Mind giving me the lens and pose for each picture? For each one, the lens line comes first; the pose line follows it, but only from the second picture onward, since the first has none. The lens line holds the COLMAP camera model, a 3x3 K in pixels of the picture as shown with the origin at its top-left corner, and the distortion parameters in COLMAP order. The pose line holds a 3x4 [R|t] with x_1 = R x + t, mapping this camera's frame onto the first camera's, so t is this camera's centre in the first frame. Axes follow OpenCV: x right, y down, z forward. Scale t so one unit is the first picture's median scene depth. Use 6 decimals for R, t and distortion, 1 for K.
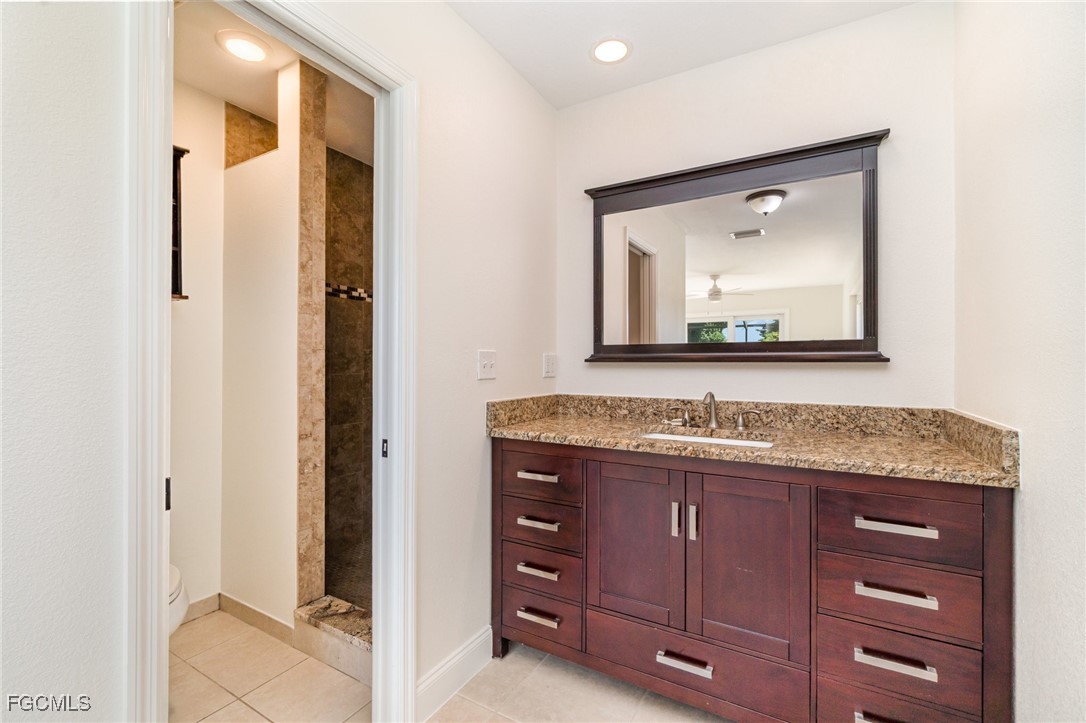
lens RADIAL K [[469.8, 0, 543.0], [0, 469.8, 360.0], [0, 0, 1]] dist [-0.003873, 0.000059]
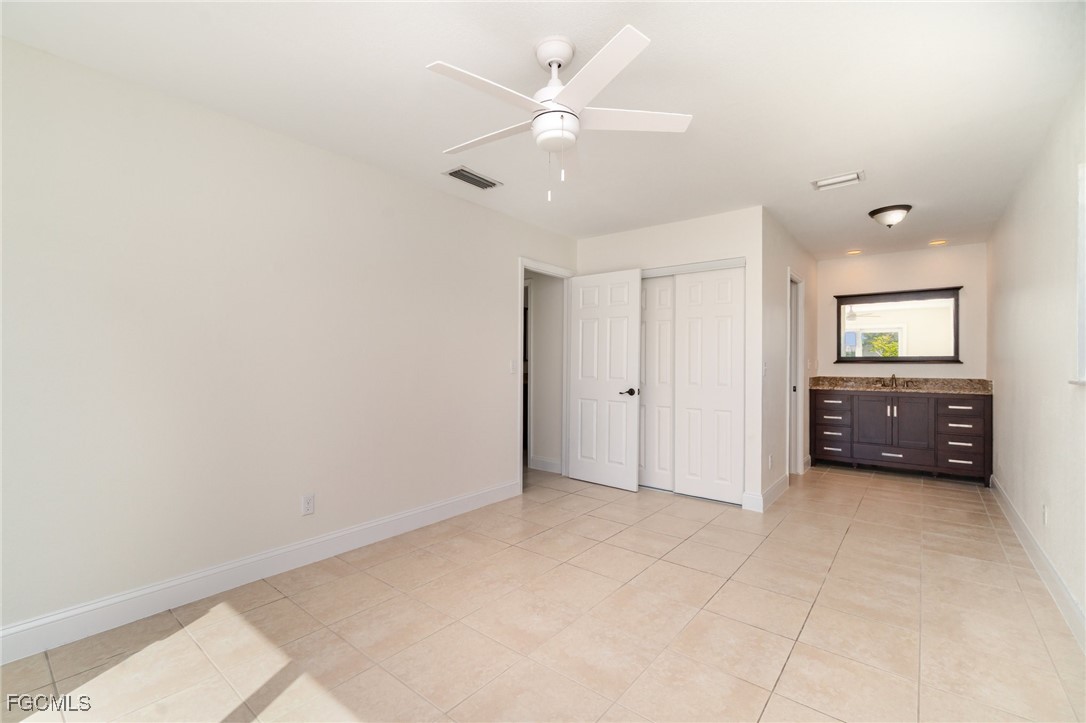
lens RADIAL K [[469.8, 0, 542.5], [0, 469.8, 358.5], [0, 0, 1]] dist [-0.003873, 0.000059]
pose [[0.988094, 0.000957, -0.153848, -1.401779], [-0.001857, 0.999982, -0.005707, -0.005803], [0.153840, 0.005925, 0.988078, -2.282307]]
